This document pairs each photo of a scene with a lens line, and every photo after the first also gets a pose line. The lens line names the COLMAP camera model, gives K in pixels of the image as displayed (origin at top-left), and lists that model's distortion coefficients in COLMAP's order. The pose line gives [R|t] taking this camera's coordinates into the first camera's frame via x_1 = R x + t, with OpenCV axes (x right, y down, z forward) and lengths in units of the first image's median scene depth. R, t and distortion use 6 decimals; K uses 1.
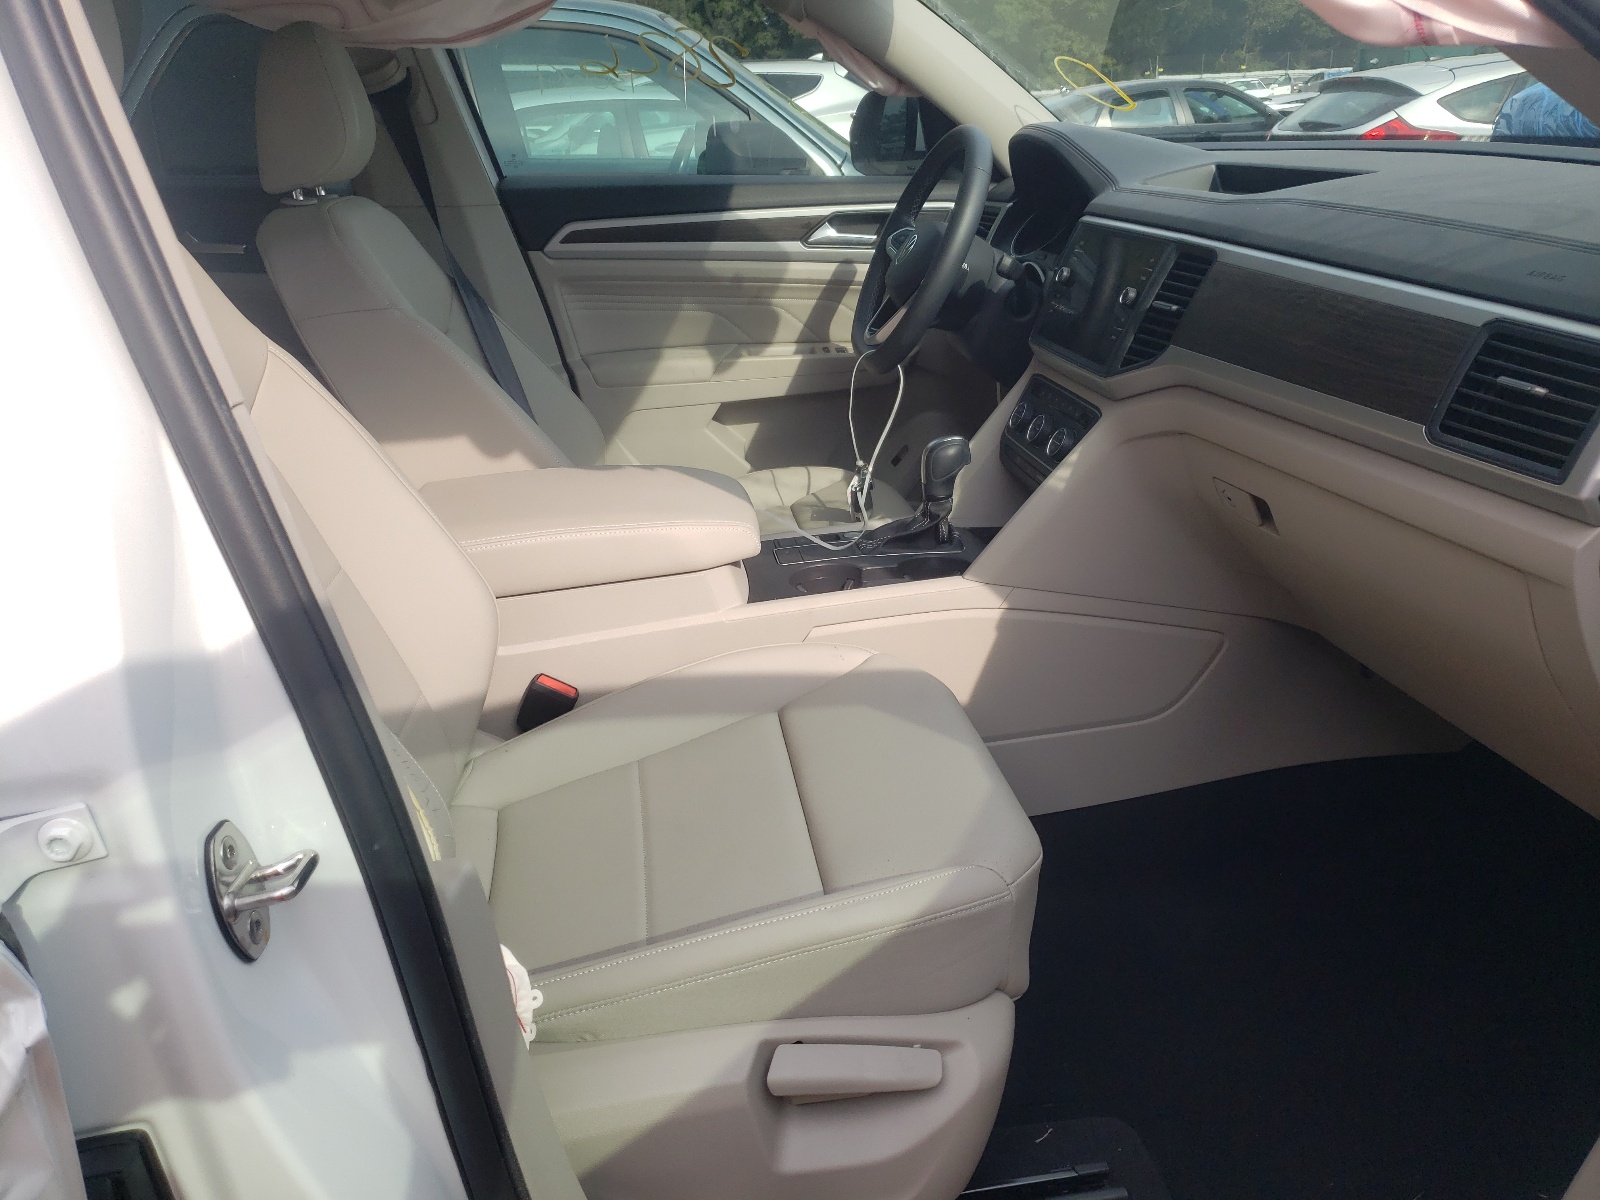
lens RADIAL K [[1248.0, 0, 800.0], [0, 1248.0, 600.0], [0, 0, 1]] dist [0.047471, -0.003897]
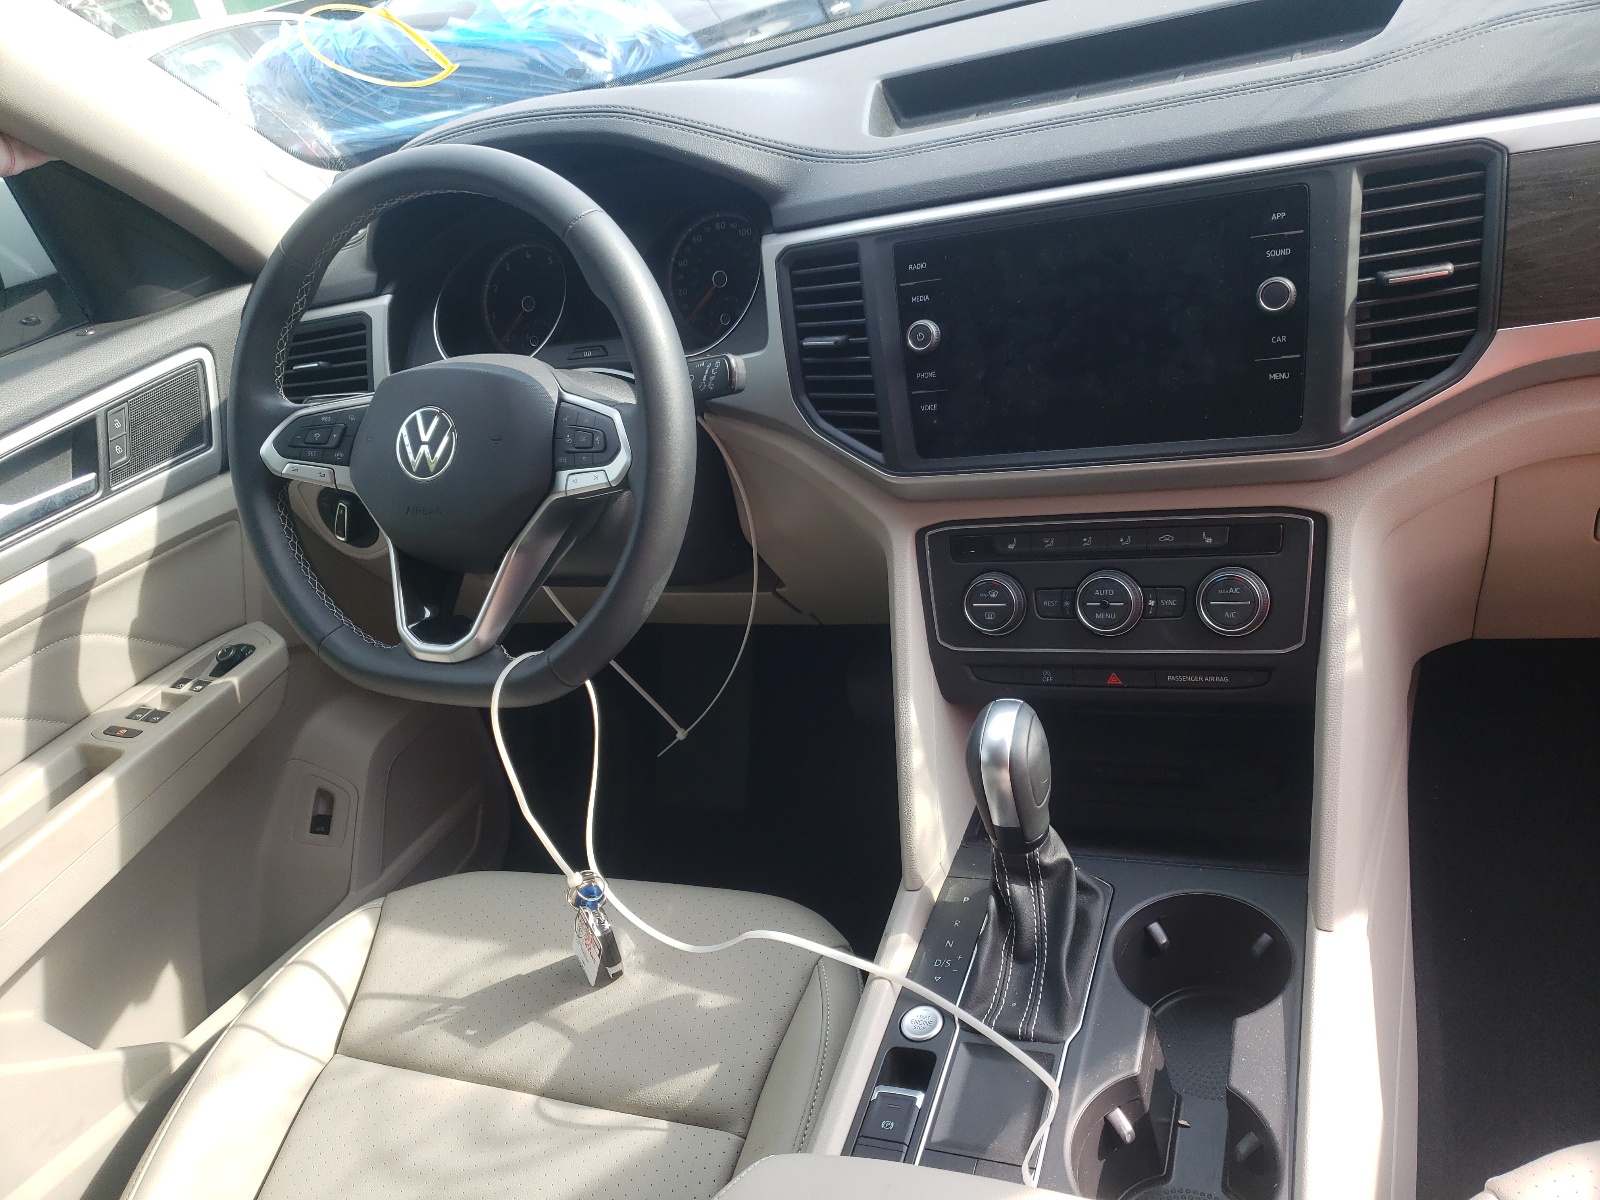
lens RADIAL K [[1248.0, 0, 800.0], [0, 1248.0, 600.0], [0, 0, 1]] dist [0.047471, -0.003897]
pose [[0.486579, -0.500873, 0.715798, -0.194958], [0.512478, 0.827198, 0.230457, -0.261225], [-0.707536, 0.254695, 0.659183, 0.605577]]
